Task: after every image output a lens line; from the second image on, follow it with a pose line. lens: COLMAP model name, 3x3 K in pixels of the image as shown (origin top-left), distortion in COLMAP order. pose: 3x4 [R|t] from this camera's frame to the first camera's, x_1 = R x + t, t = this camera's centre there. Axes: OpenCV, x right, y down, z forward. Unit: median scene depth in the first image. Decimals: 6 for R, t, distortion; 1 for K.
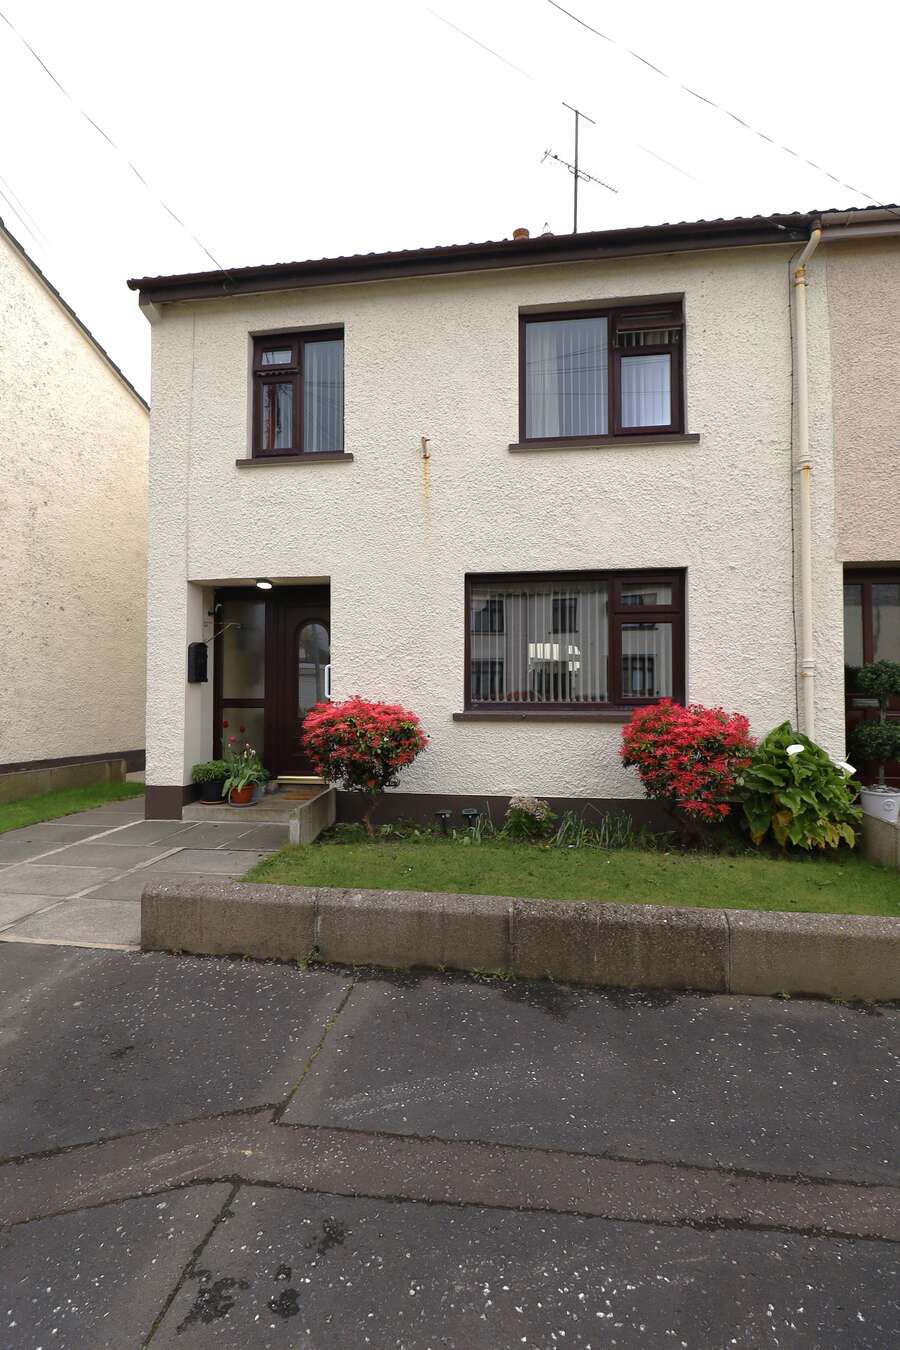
lens RADIAL K [[616.9, 0, 442.1], [0, 616.9, 681.3], [0, 0, 1]] dist [-0.000199, -0.013624]
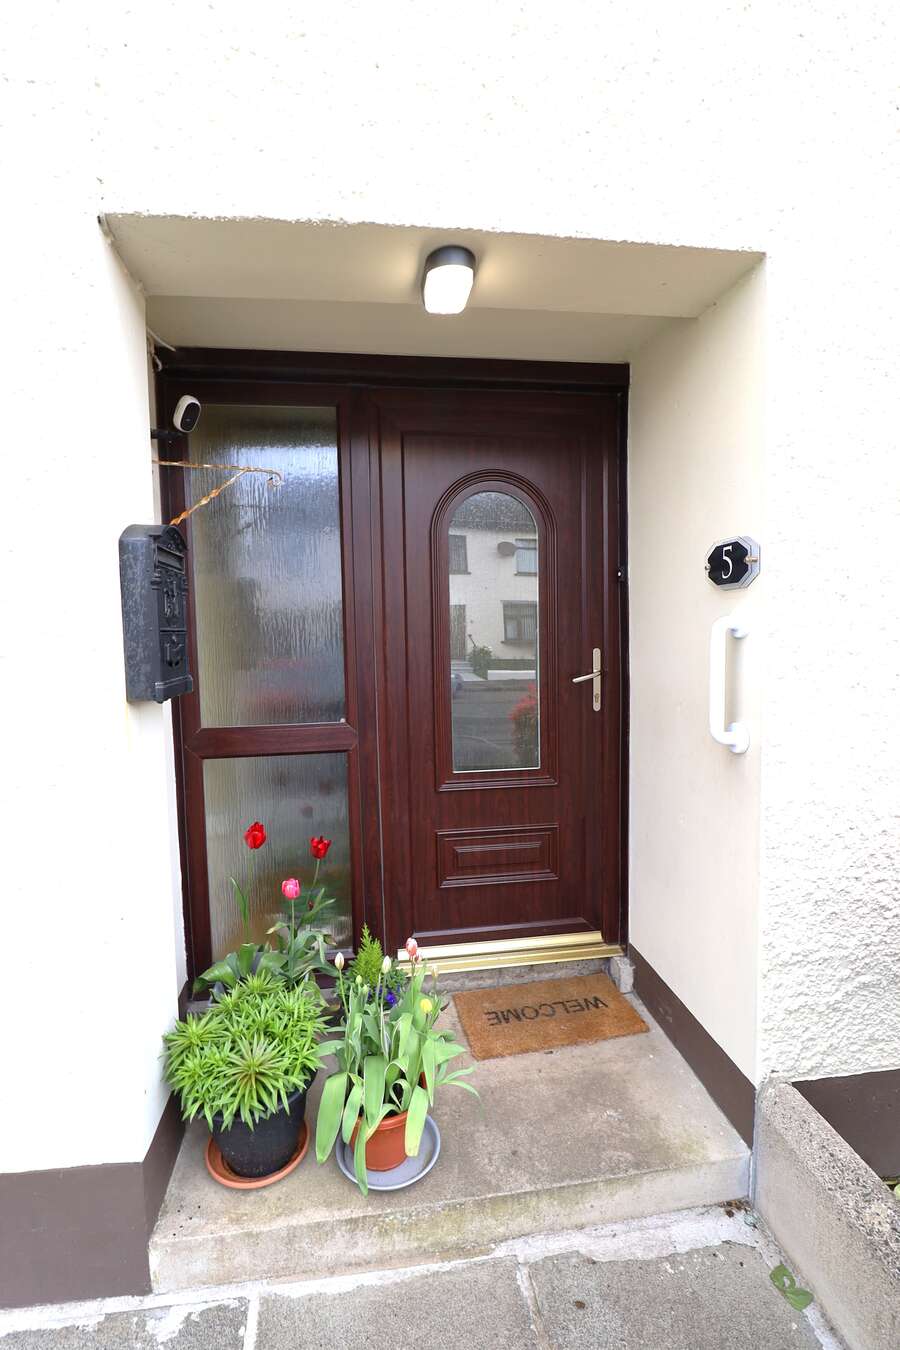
lens RADIAL K [[616.9, 0, 442.1], [0, 616.9, 681.3], [0, 0, 1]] dist [-0.000199, -0.013624]
pose [[0.960364, -0.040962, 0.275723, -0.383217], [0.014016, 0.994989, 0.098997, -0.028067], [-0.278396, -0.091208, 0.956126, 0.798907]]
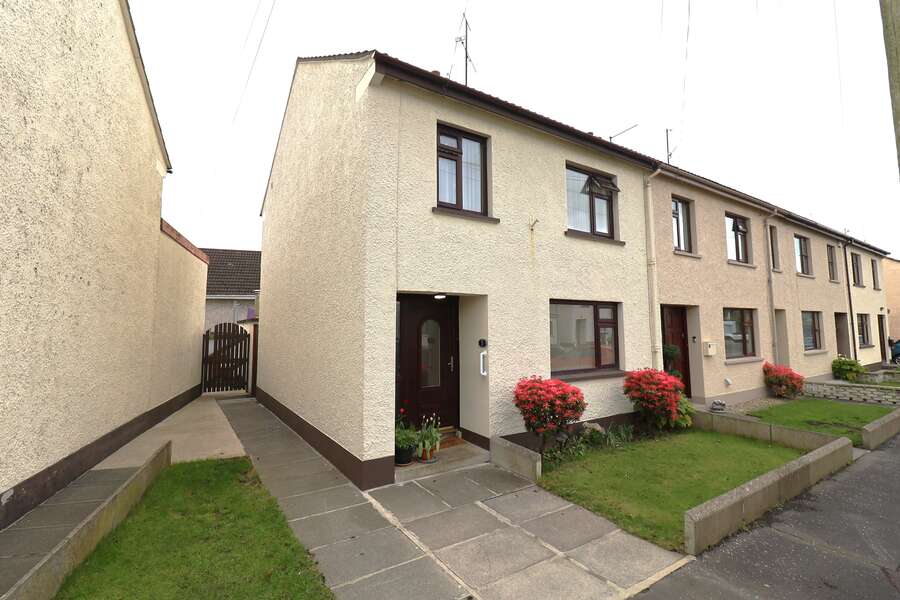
lens RADIAL K [[411.2, 0, 447.1], [0, 411.2, 288.7], [0, 0, 1]] dist [-0.000199, -0.013624]
pose [[0.753358, 0.057588, 0.655084, -0.942295], [-0.014015, 0.997338, -0.071557, -0.112308], [-0.657461, 0.044727, 0.752160, 0.298118]]
